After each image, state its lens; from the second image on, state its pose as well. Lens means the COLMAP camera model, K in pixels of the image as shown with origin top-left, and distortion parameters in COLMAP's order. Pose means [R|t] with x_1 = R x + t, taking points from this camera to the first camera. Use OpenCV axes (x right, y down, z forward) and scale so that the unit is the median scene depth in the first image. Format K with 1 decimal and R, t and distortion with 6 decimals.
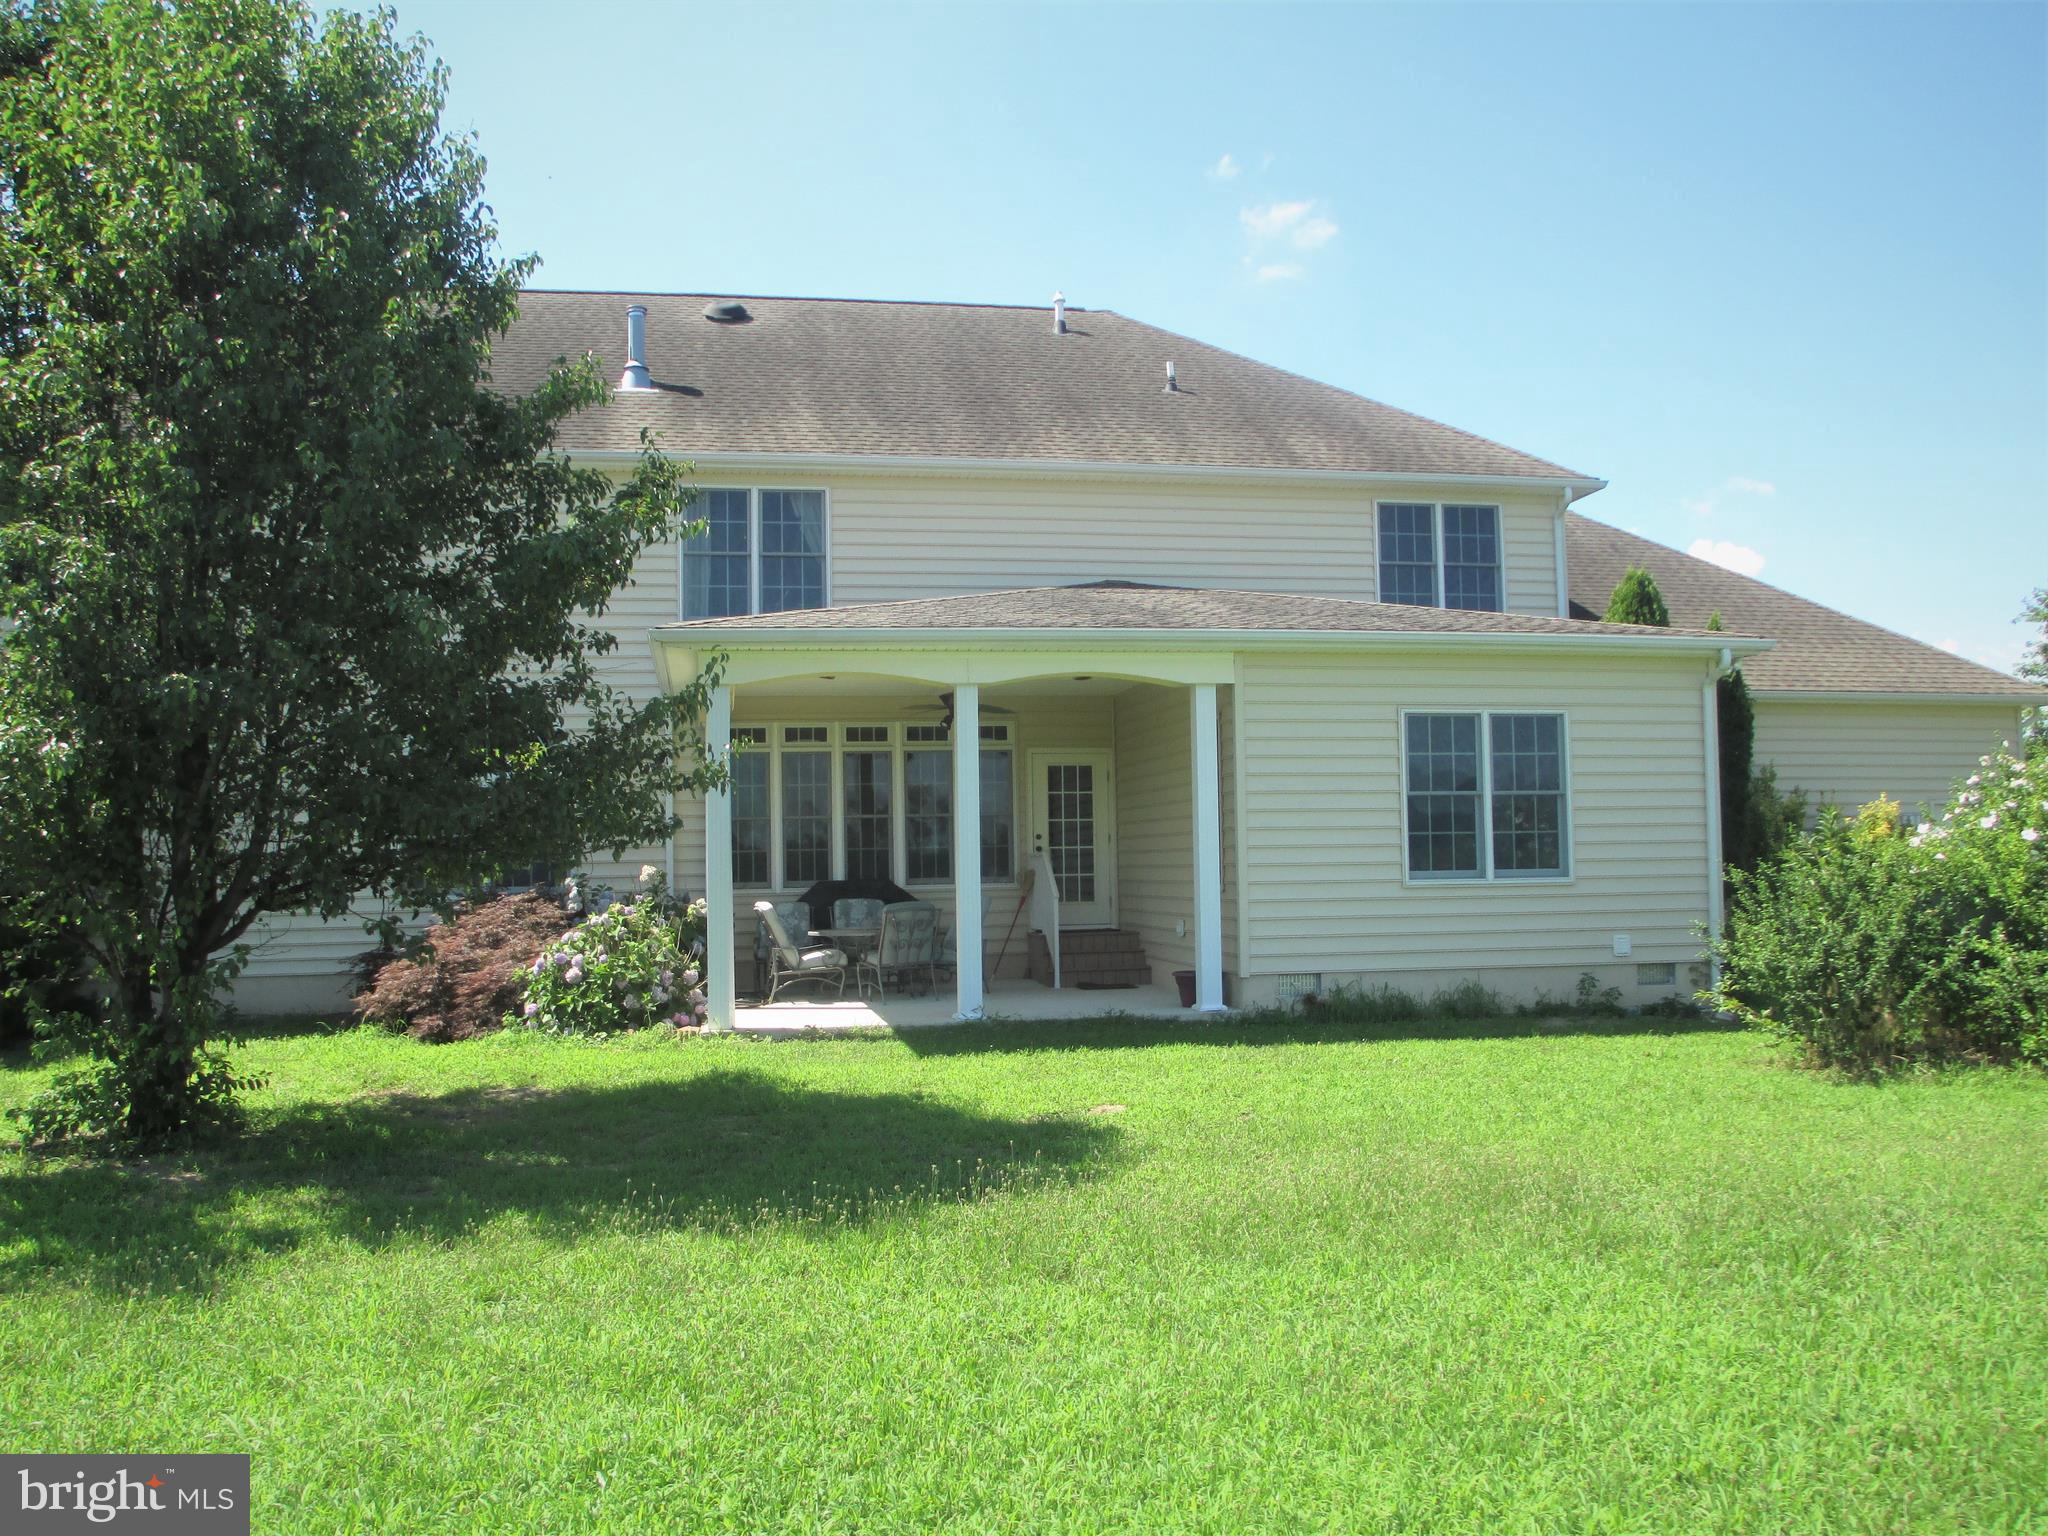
lens RADIAL K [[1693.0, 0, 1024.0], [0, 1693.0, 768.0], [0, 0, 1]] dist [-0.022791, -0.008822]
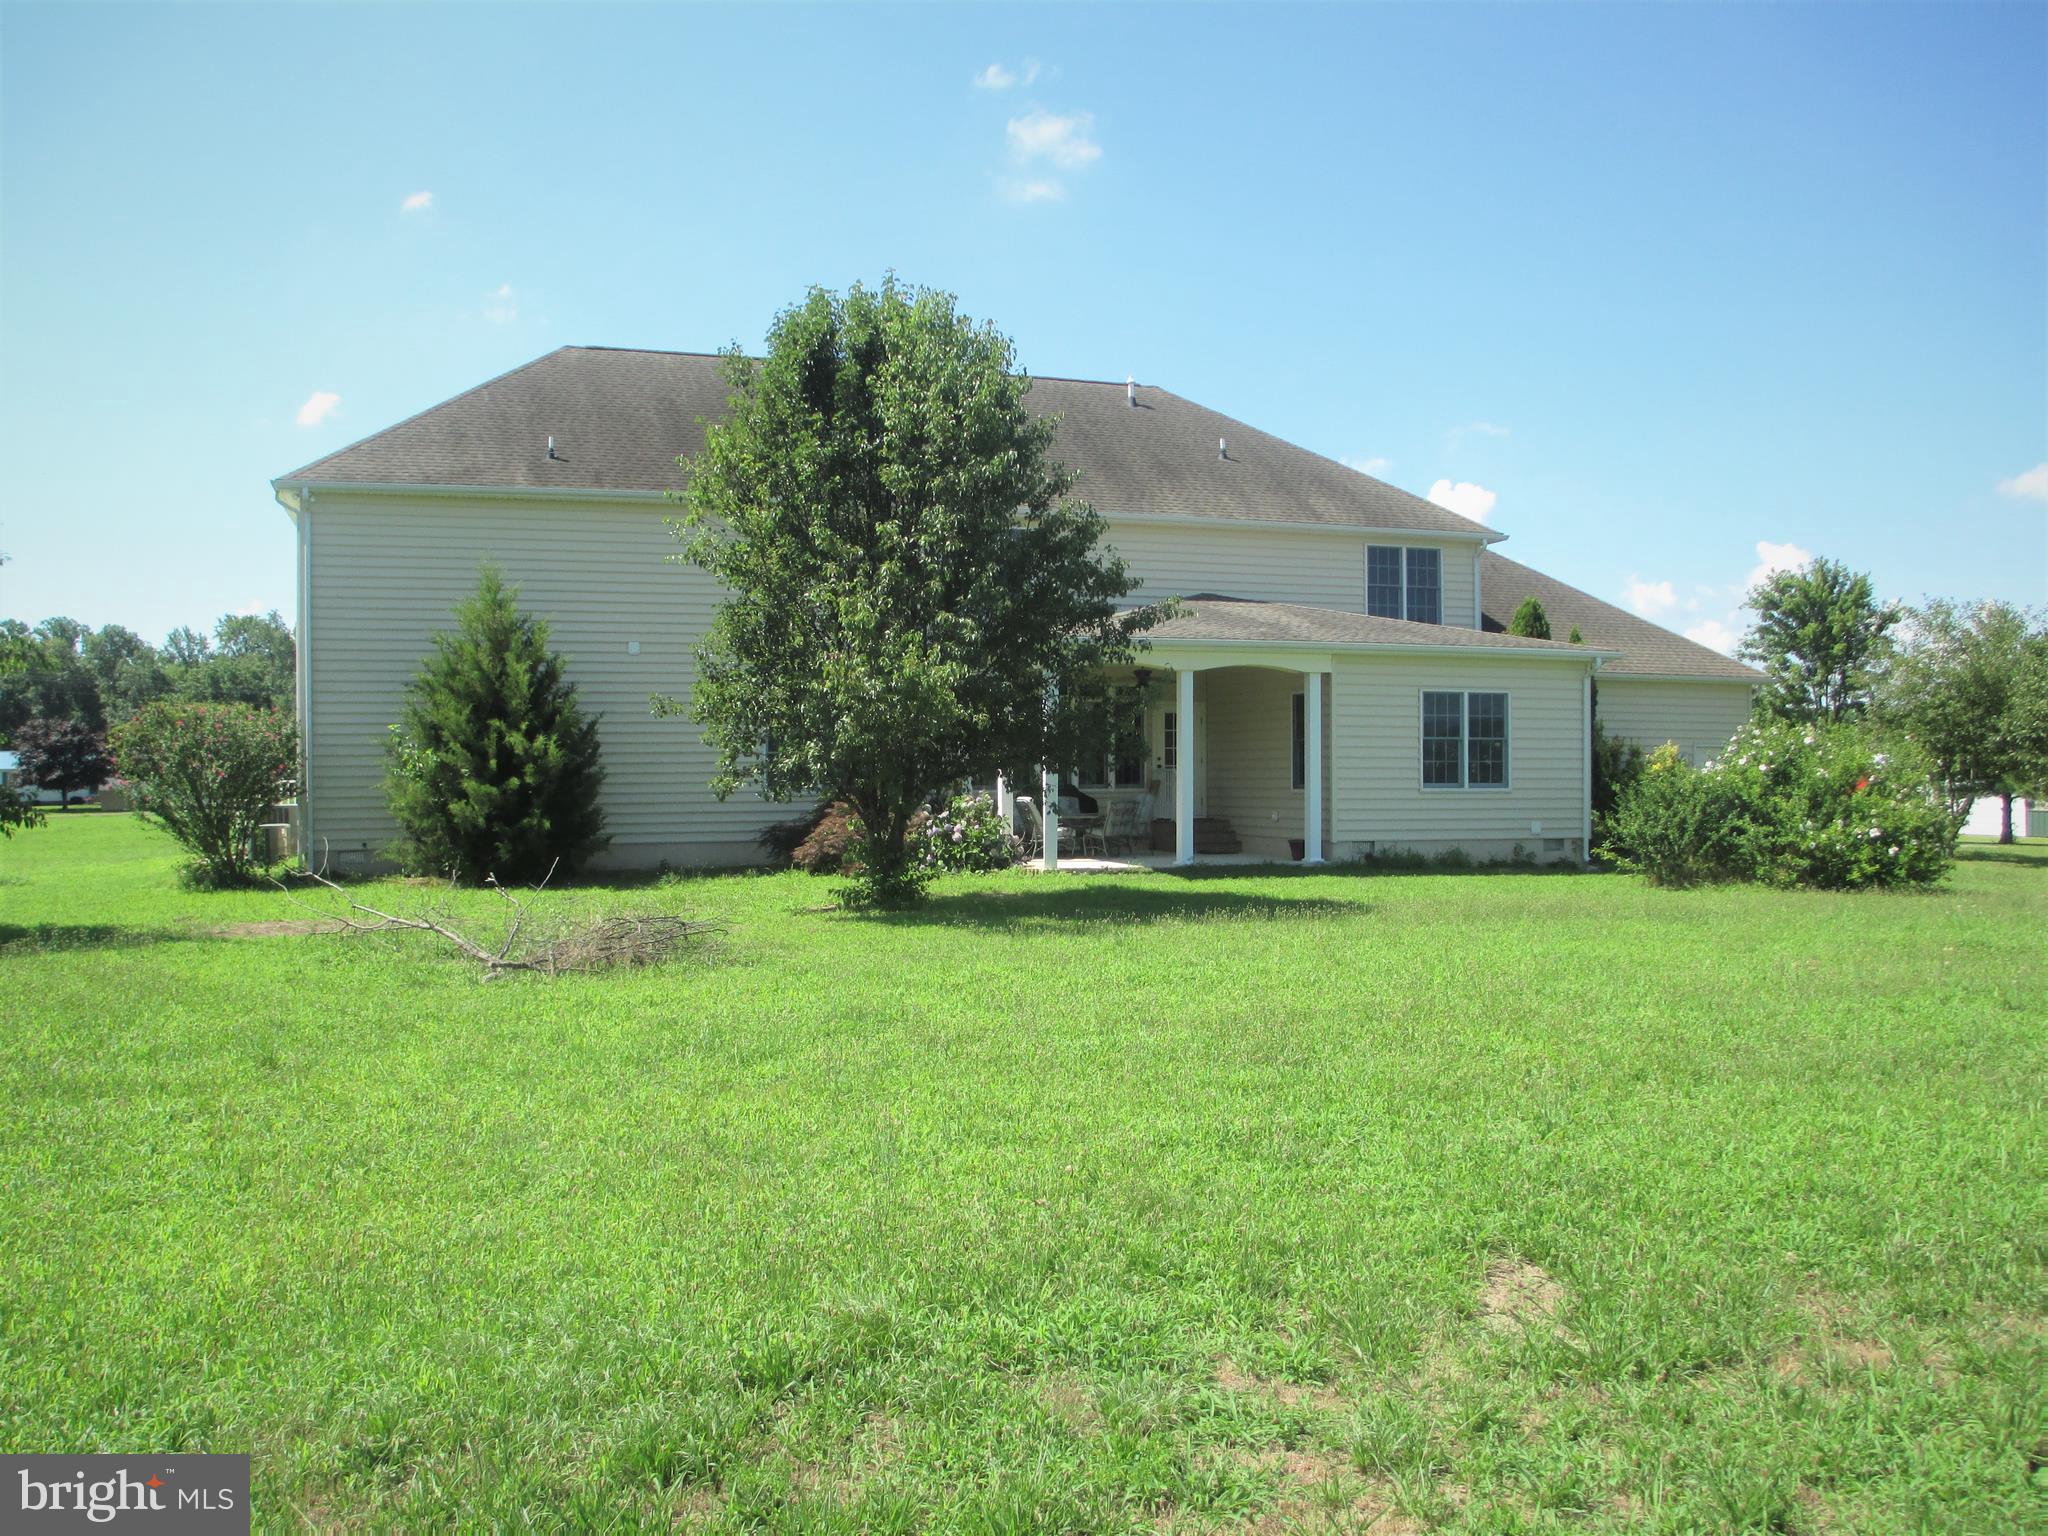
lens RADIAL K [[1679.7, 0, 1021.0], [0, 1679.7, 738.0], [0, 0, 1]] dist [-0.040381, 0.003372]
pose [[0.990512, 0.018058, 0.136235, -0.410181], [-0.022350, 0.999299, 0.030043, -0.027099], [-0.135597, -0.032803, 0.990221, -0.633356]]
